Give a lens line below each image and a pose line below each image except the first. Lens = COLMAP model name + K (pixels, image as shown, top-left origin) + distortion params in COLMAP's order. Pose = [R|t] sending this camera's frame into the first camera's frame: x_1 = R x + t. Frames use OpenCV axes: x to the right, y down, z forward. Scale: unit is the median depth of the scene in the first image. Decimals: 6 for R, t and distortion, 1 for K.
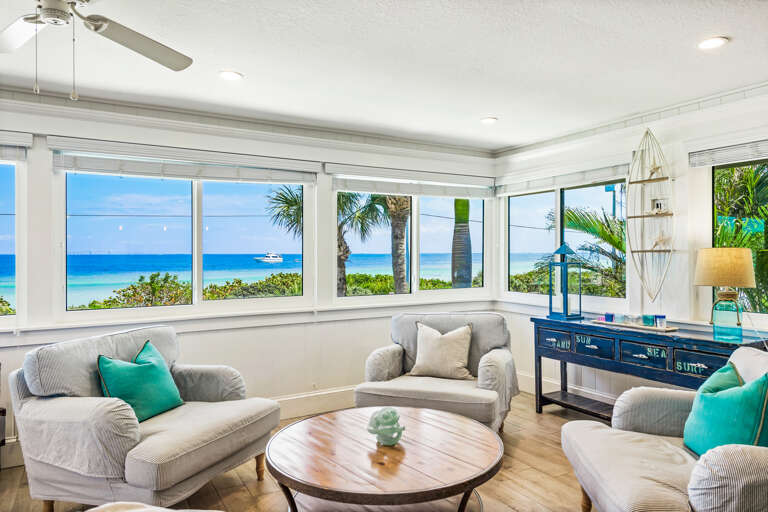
lens RADIAL K [[510.1, 0, 384.0], [0, 510.1, 256.0], [0, 0, 1]] dist [0.001584, 0.000349]
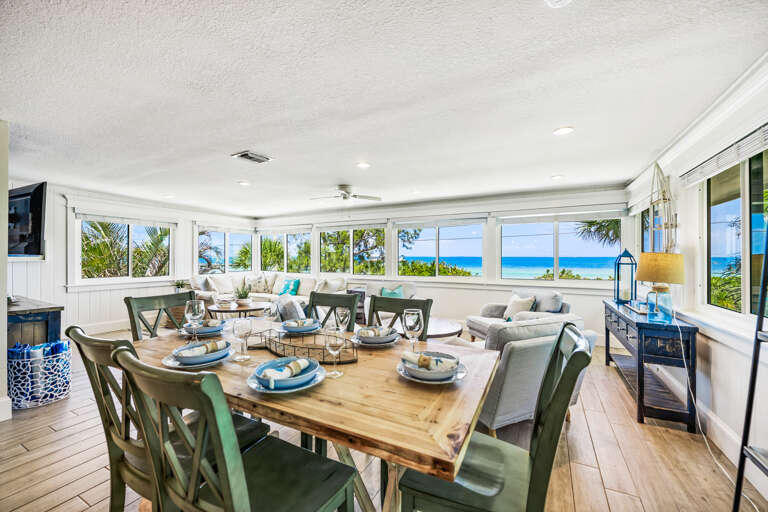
lens RADIAL K [[308.5, 0, 385.1], [0, 308.5, 253.6], [0, 0, 1]] dist [0.000211, -0.000017]
pose [[0.509029, -0.005340, -0.860733, 0.690027], [-0.008414, 0.999902, -0.011179, 0.002342], [0.860708, 0.012932, 0.508934, 0.000196]]
